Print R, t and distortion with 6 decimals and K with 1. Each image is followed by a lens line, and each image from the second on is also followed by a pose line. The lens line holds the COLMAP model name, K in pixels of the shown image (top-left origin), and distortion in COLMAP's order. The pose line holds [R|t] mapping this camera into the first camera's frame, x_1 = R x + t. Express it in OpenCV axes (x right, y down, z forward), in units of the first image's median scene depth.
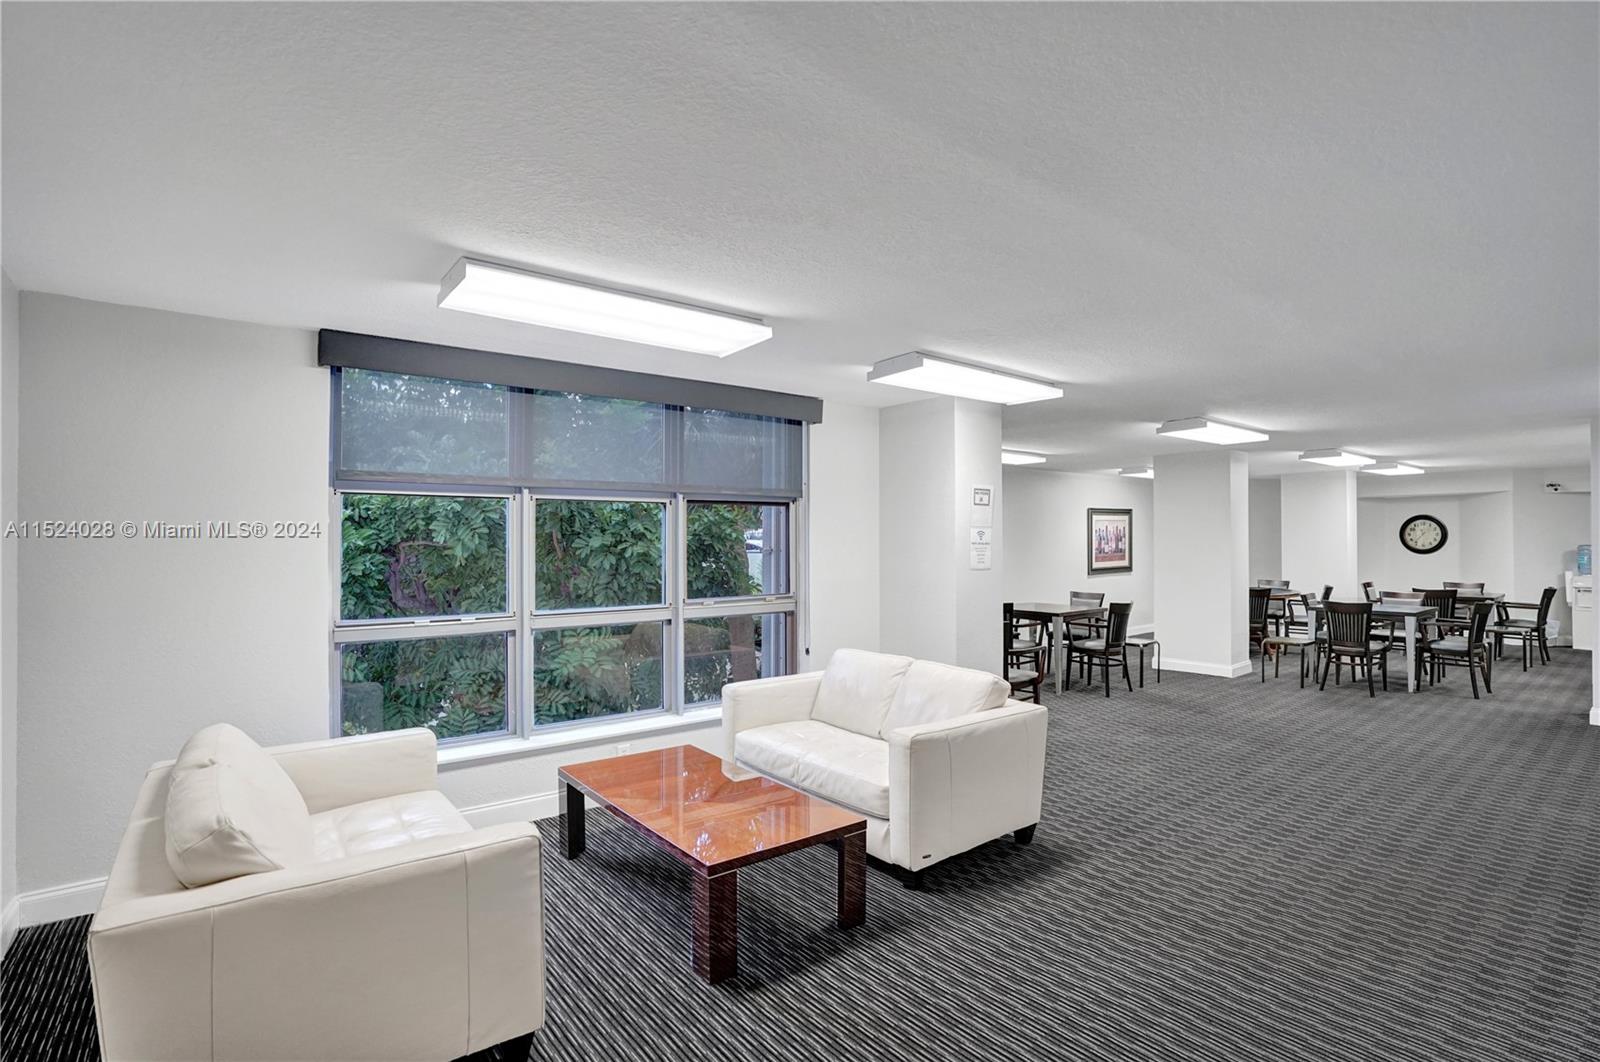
lens RADIAL K [[753.9, 0, 798.6], [0, 753.9, 537.1], [0, 0, 1]] dist [-0.012203, 0.001016]
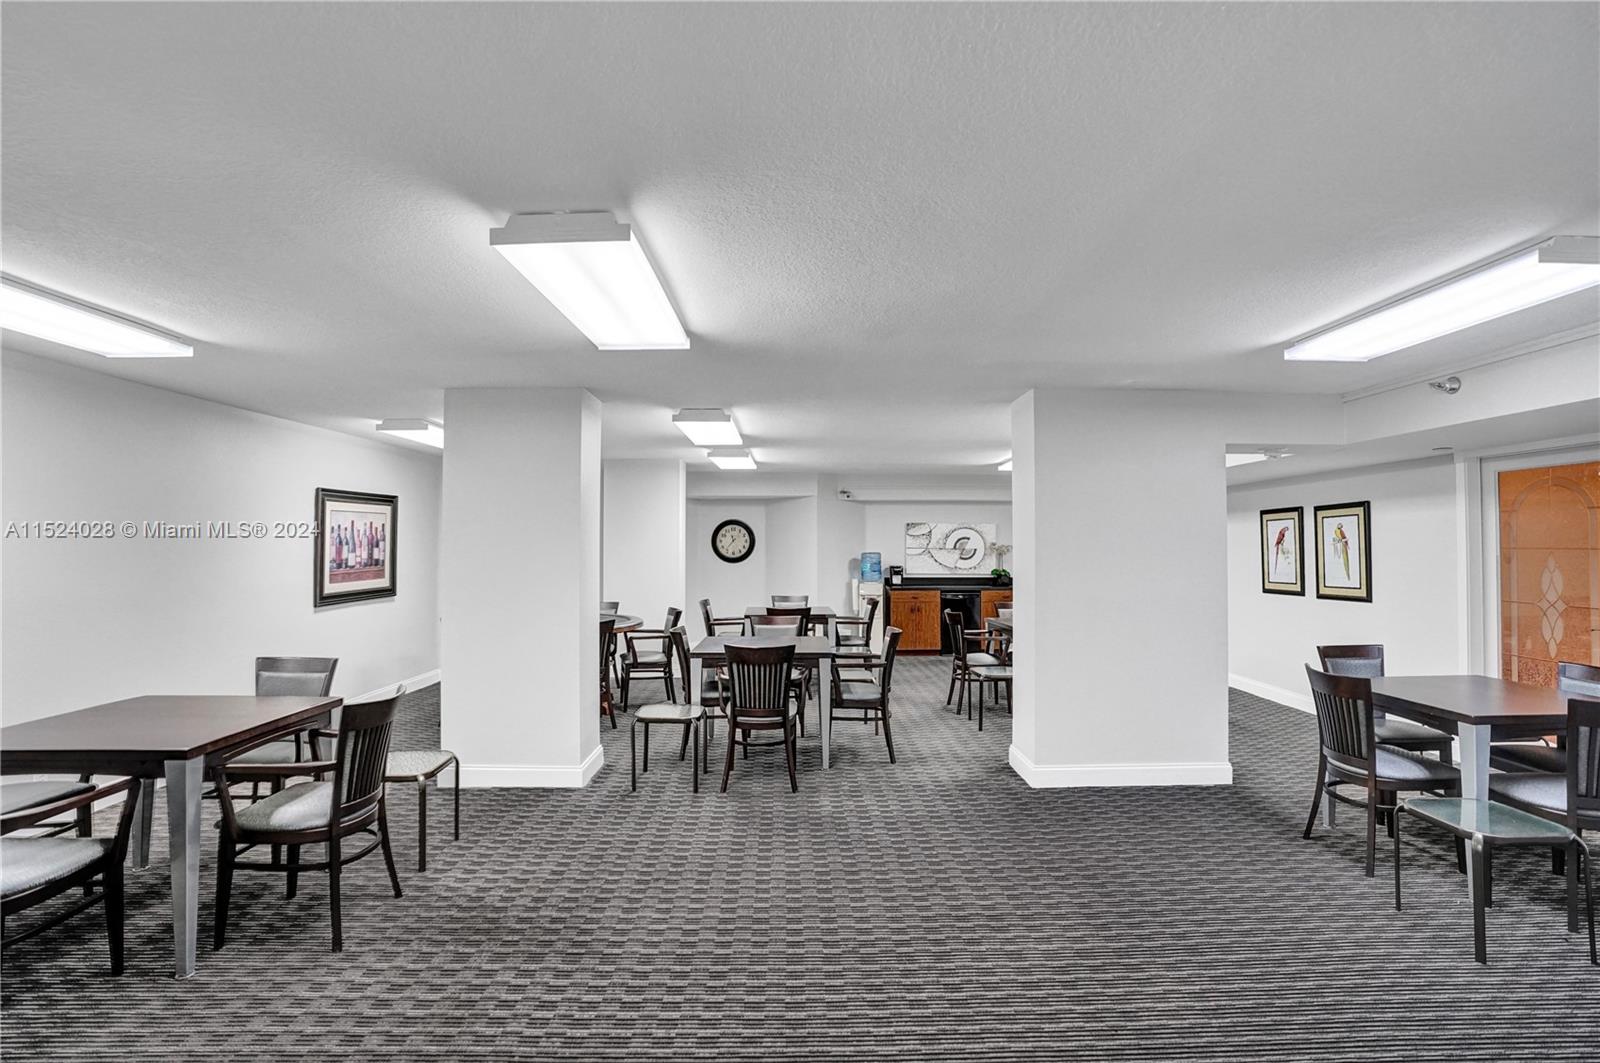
lens RADIAL K [[753.9, 0, 801.9], [0, 753.9, 536.9], [0, 0, 1]] dist [-0.012203, 0.001016]
pose [[0.606858, 0.015513, 0.794659, 0.166292], [-0.006812, 0.999874, -0.014318, 0.003880], [-0.794781, 0.003276, 0.606887, 0.386928]]
